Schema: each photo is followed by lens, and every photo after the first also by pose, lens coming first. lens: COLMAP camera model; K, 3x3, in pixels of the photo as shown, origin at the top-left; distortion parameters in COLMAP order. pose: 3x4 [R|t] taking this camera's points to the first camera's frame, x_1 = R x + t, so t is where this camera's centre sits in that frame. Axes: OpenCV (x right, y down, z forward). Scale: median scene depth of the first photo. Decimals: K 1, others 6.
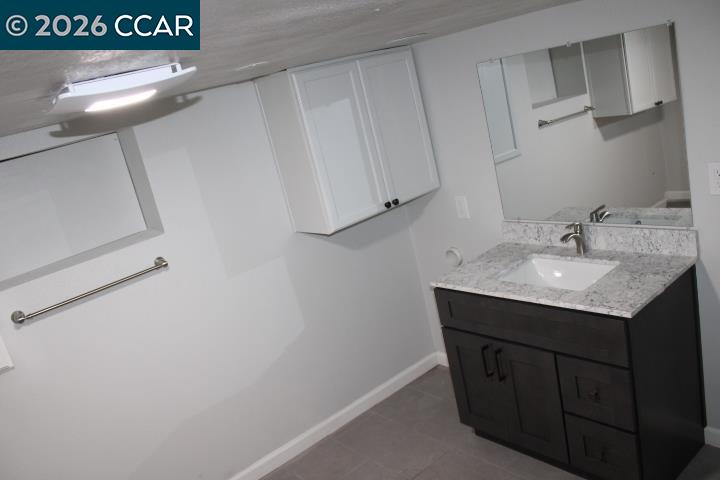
lens RADIAL K [[607.7, 0, 358.0], [0, 607.7, 239.3], [0, 0, 1]] dist [-0.141901, 0.109147]
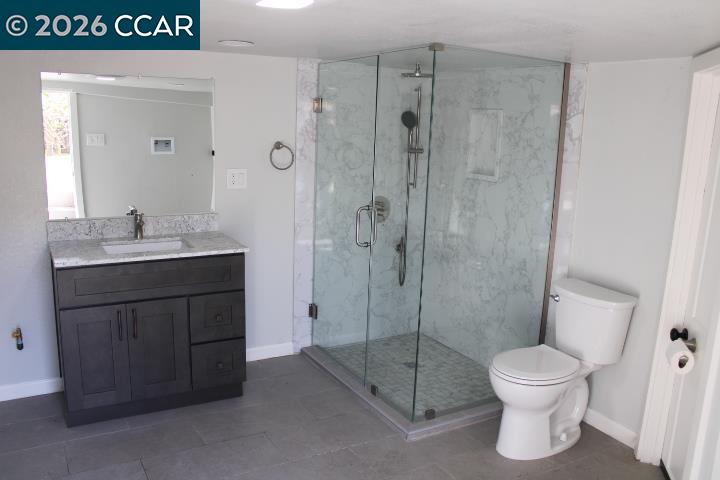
lens RADIAL K [[607.7, 0, 358.0], [0, 607.7, 241.2], [0, 0, 1]] dist [-0.141901, 0.109147]
pose [[0.147409, 0.039455, 0.988288, -0.845704], [0.184406, 0.980587, -0.066653, 0.208657], [-0.971733, 0.192072, 0.137271, 0.392563]]
